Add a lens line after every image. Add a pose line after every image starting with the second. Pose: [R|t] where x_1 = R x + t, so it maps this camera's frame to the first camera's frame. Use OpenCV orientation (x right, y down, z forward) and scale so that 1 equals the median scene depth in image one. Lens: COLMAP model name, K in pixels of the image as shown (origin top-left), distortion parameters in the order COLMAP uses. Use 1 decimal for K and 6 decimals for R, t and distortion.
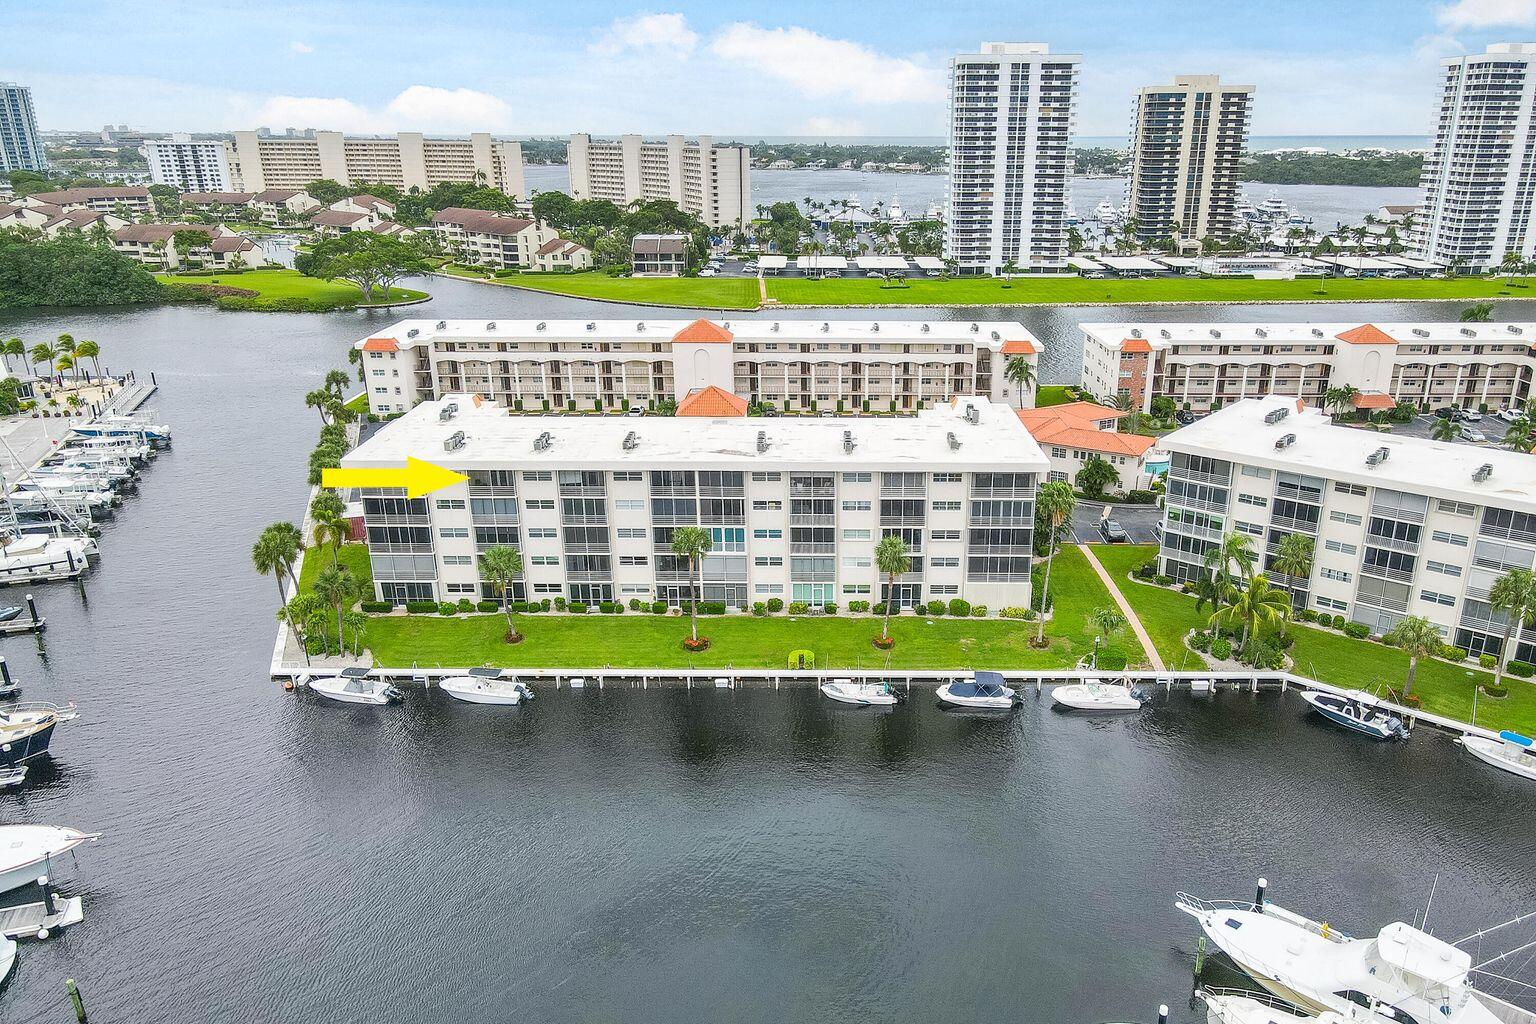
lens RADIAL K [[1110.7, 0, 786.6], [0, 1110.7, 541.6], [0, 0, 1]] dist [0.009407, 0.010344]
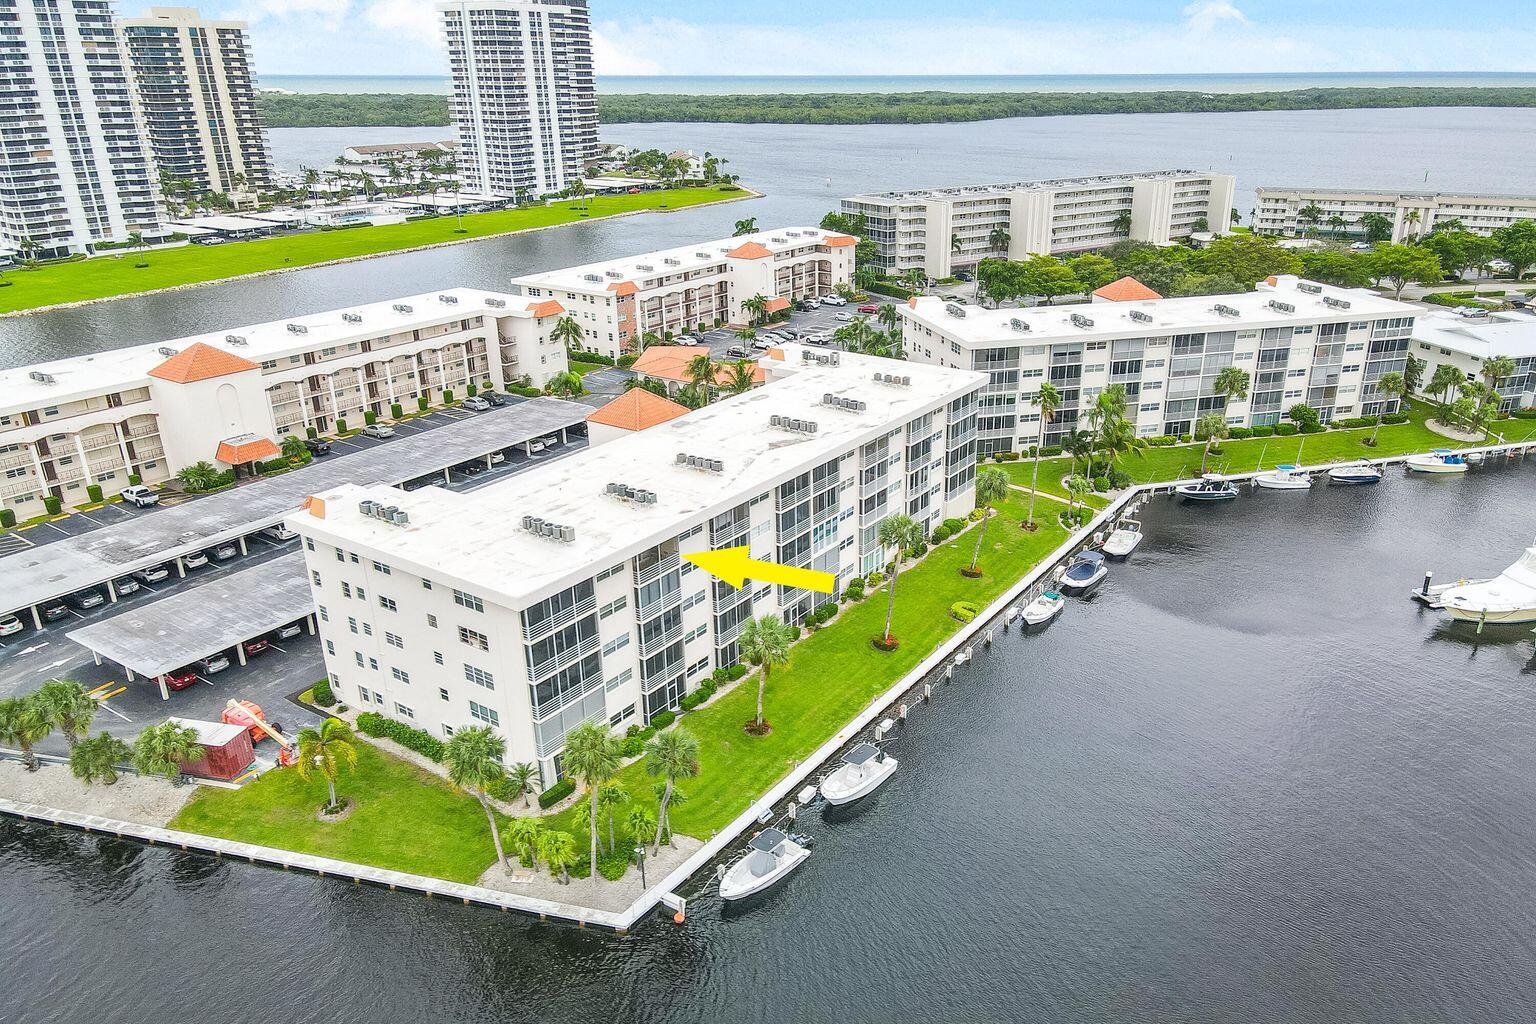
lens RADIAL K [[1118.3, 0, 805.1], [0, 1118.3, 542.3], [0, 0, 1]] dist [0.050121, -0.046763]
pose [[0.553826, -0.322796, 0.767515, -0.442235], [0.289881, 0.938876, 0.185693, -0.097771], [-0.780542, 0.119646, 0.613546, 0.256910]]
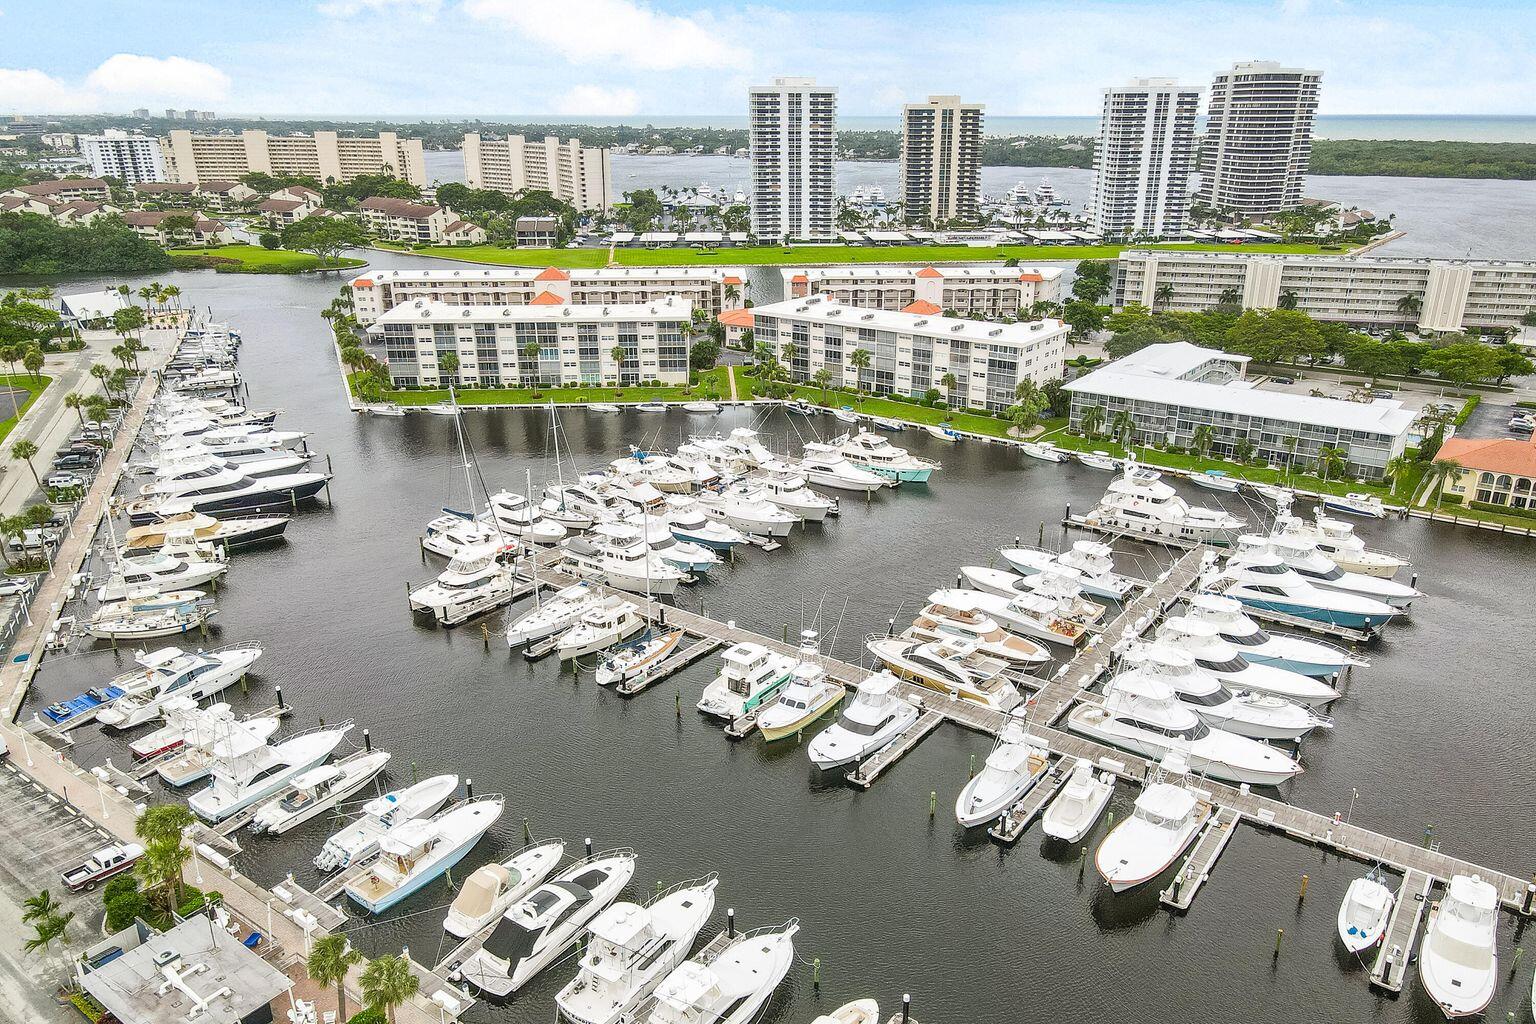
lens RADIAL K [[1103.2, 0, 768.0], [0, 1103.2, 512.0], [0, 0, 1]] dist [0.002918, 0.027869]
pose [[0.997105, -0.025764, 0.071545, 0.123519], [0.026208, 0.999643, -0.005266, 0.194232], [-0.071384, 0.007125, 0.997423, -0.716638]]
